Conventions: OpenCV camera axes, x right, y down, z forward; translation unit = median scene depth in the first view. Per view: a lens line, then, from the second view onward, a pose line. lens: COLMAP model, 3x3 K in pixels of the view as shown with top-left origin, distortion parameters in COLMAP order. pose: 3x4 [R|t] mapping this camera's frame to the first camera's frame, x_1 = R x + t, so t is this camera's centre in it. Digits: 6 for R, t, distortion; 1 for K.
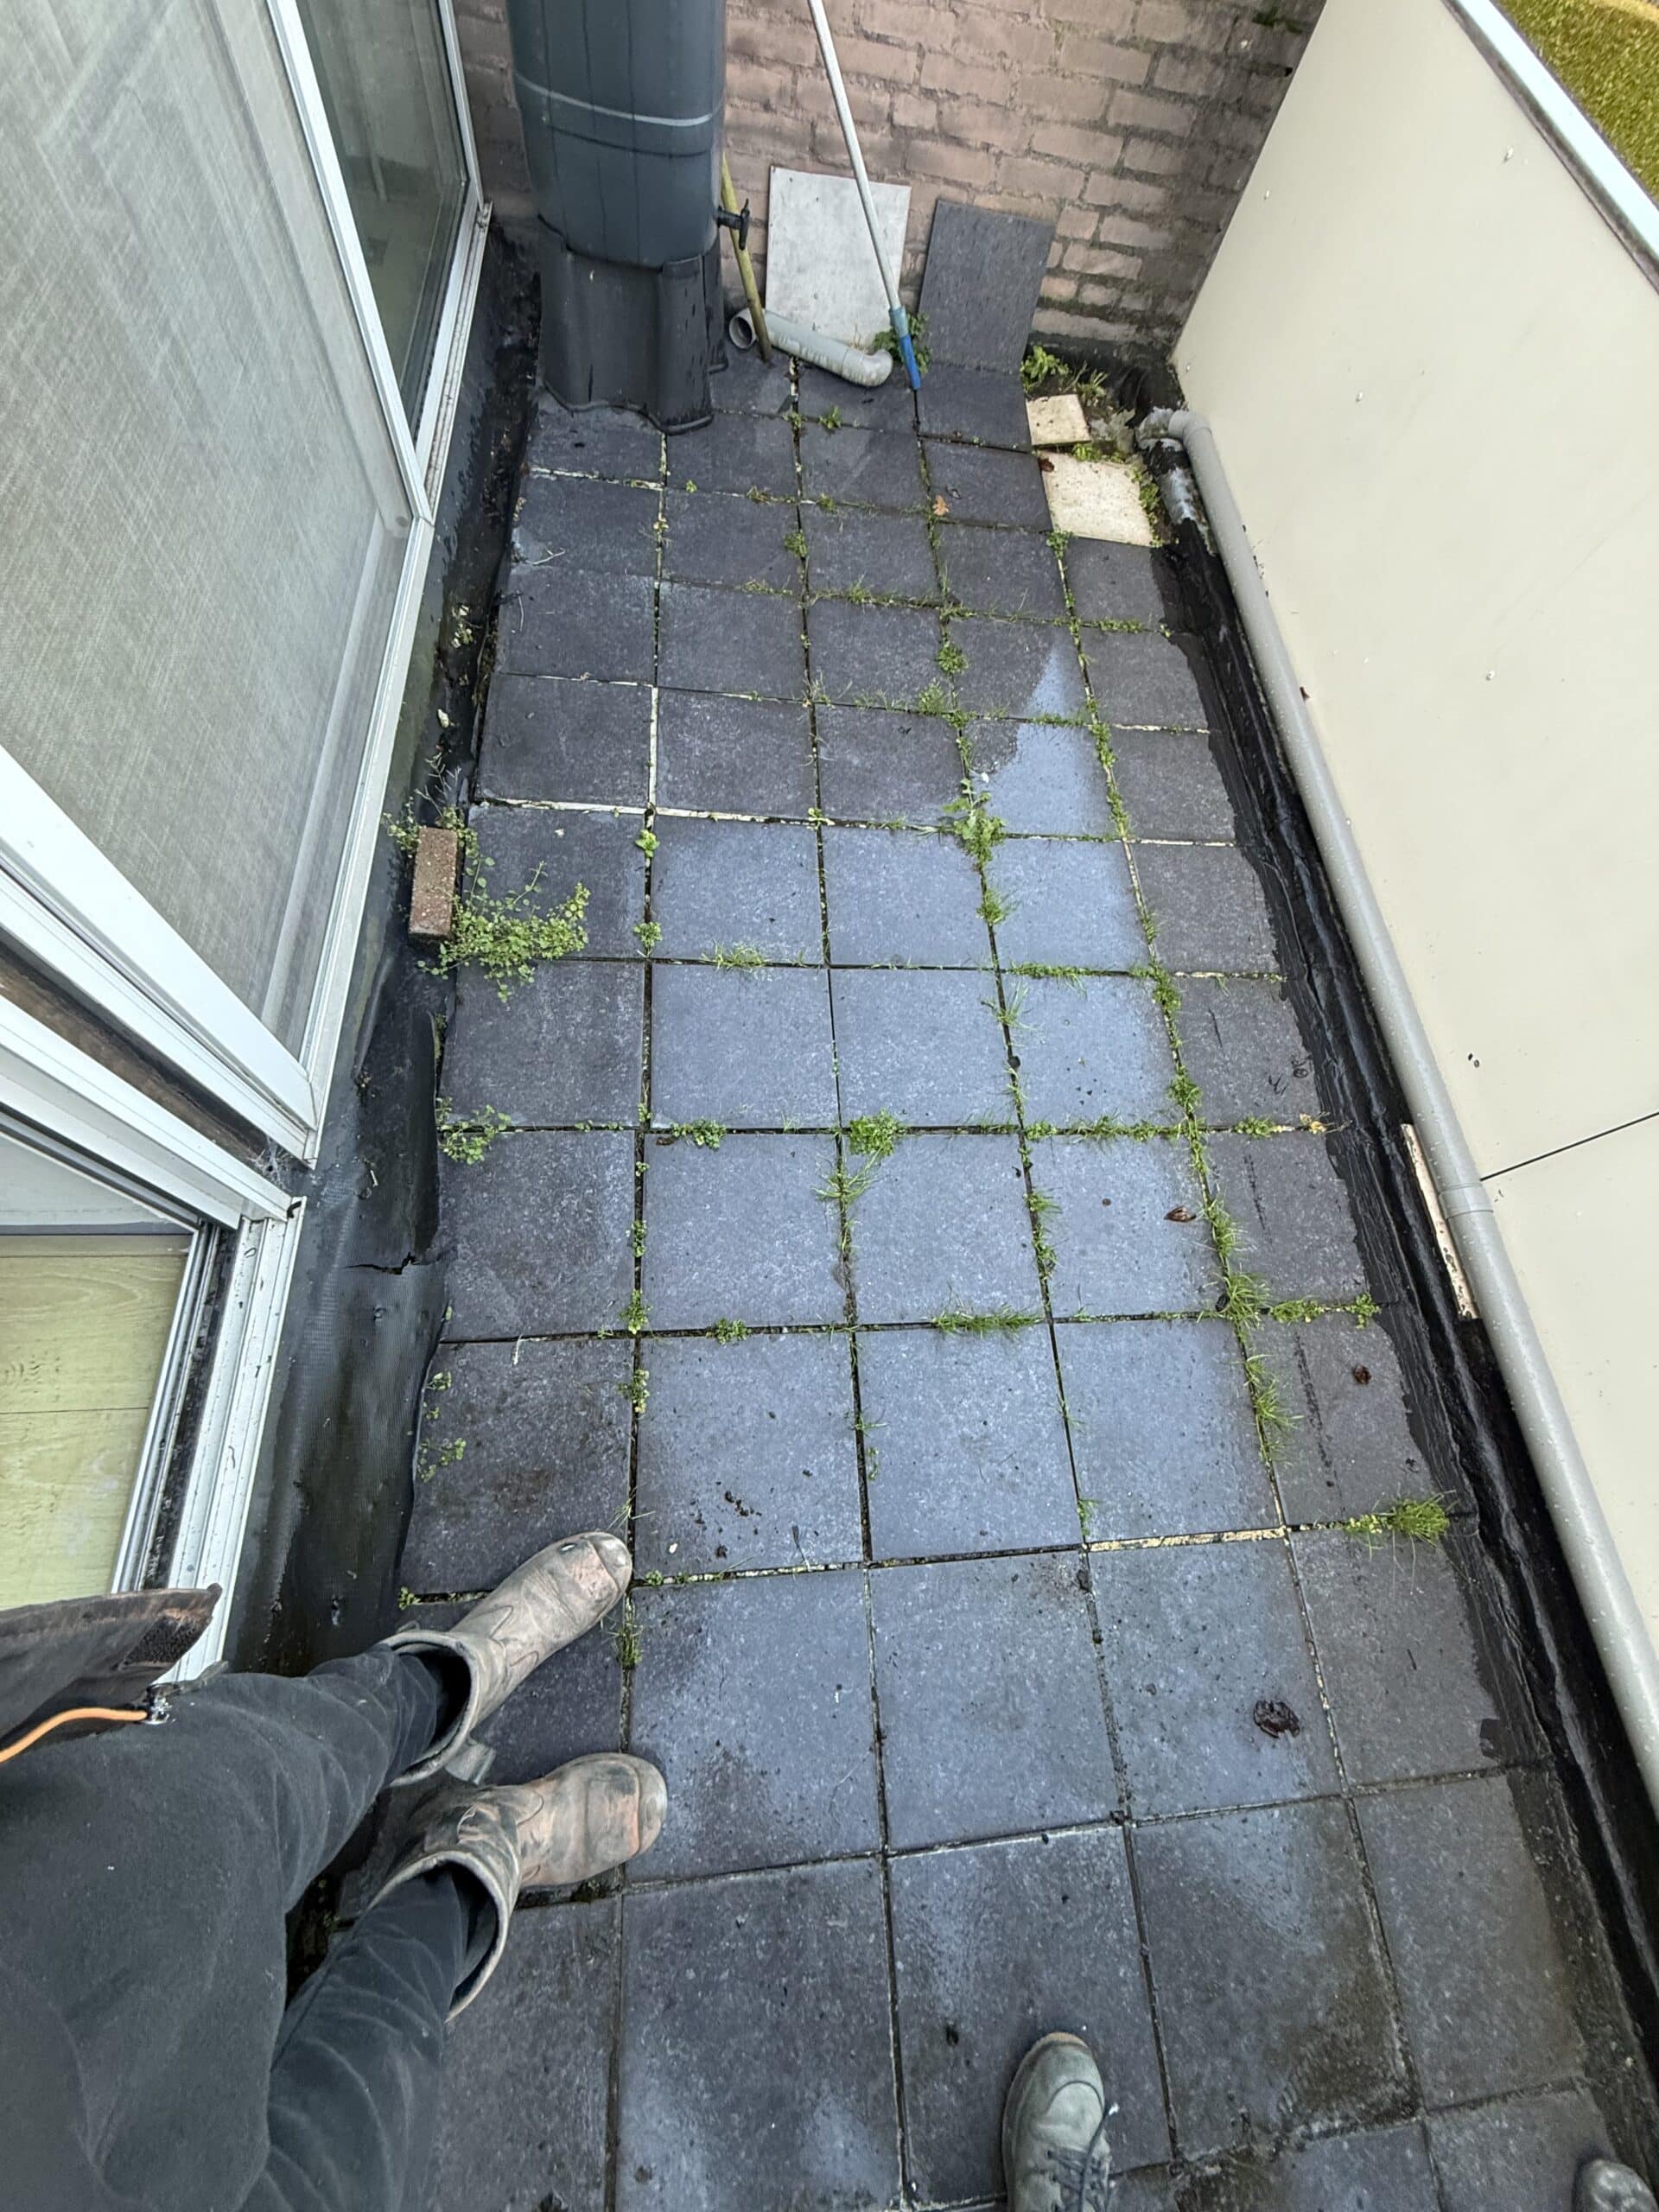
lens RADIAL K [[883.1, 0, 832.3], [0, 883.1, 1102.4], [0, 0, 1]] dist [-0.012107, 0.000899]
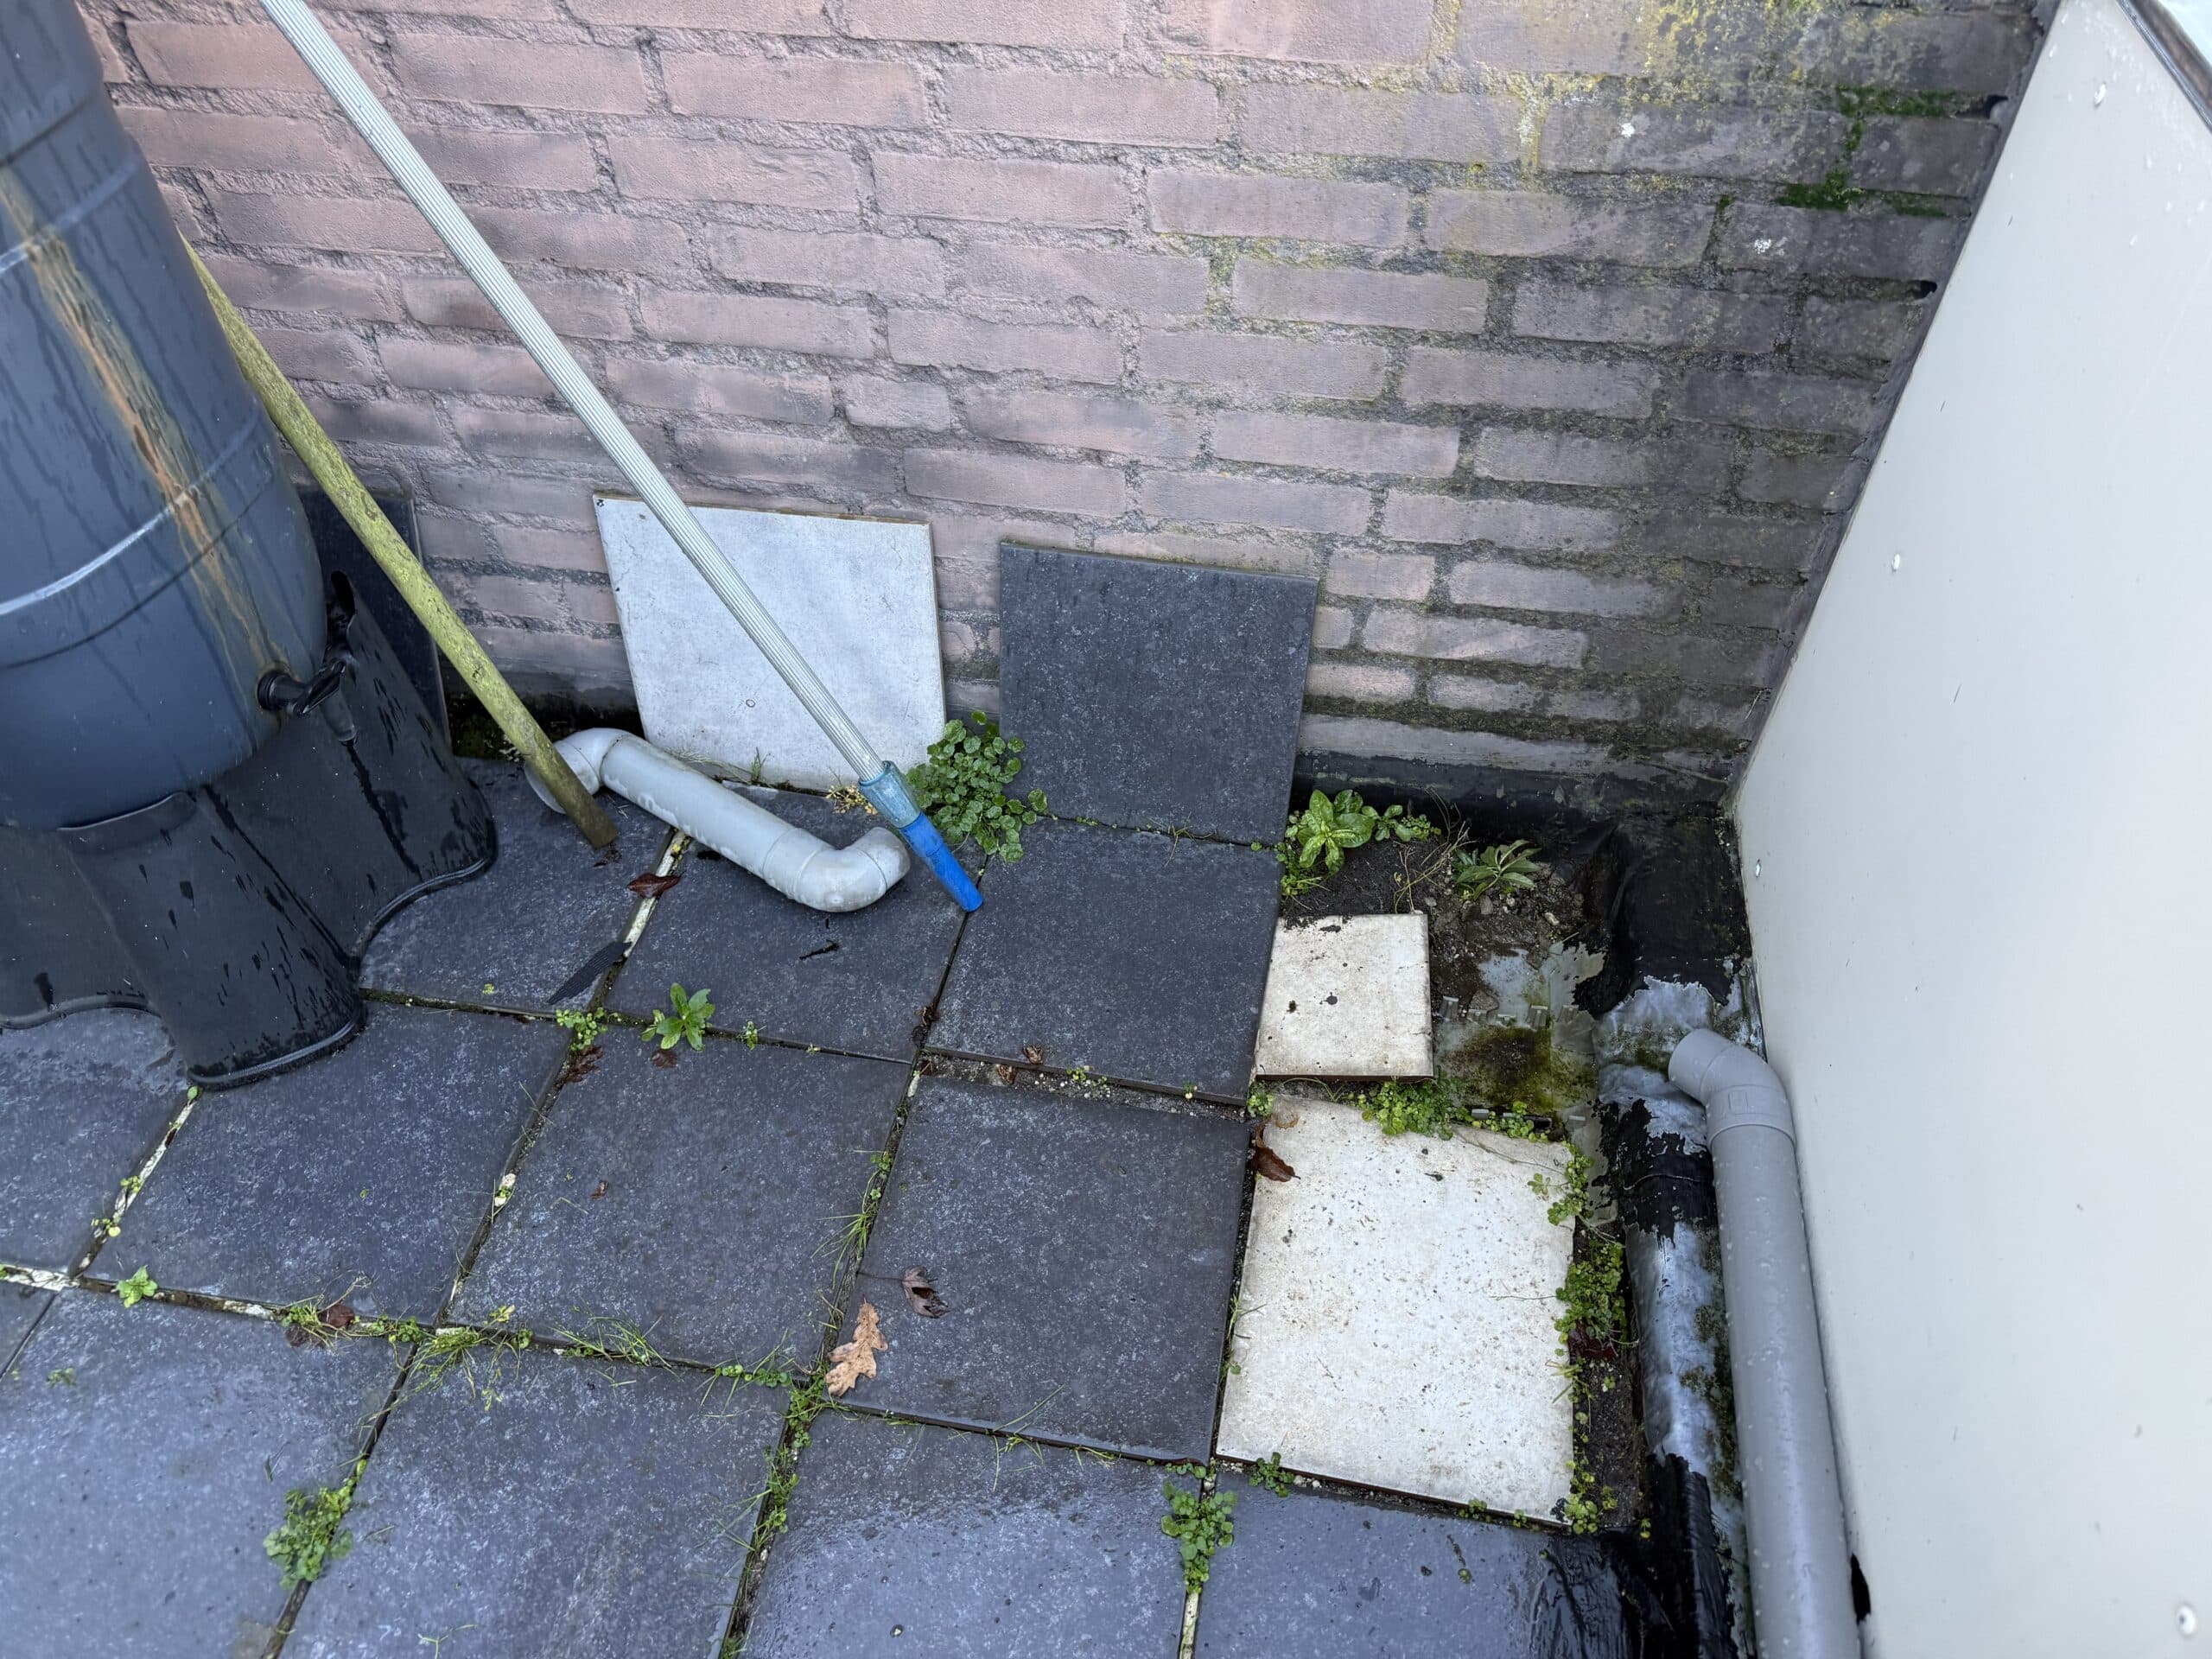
lens RADIAL K [[1576.9, 0, 1096.9], [0, 1576.9, 826.3], [0, 0, 1]] dist [0.048995, -0.009853]
pose [[0.962498, 0.056554, -0.265330, 0.365765], [-0.147324, 0.930212, -0.336156, -0.688396], [0.227802, 0.362639, 0.903659, 0.412517]]
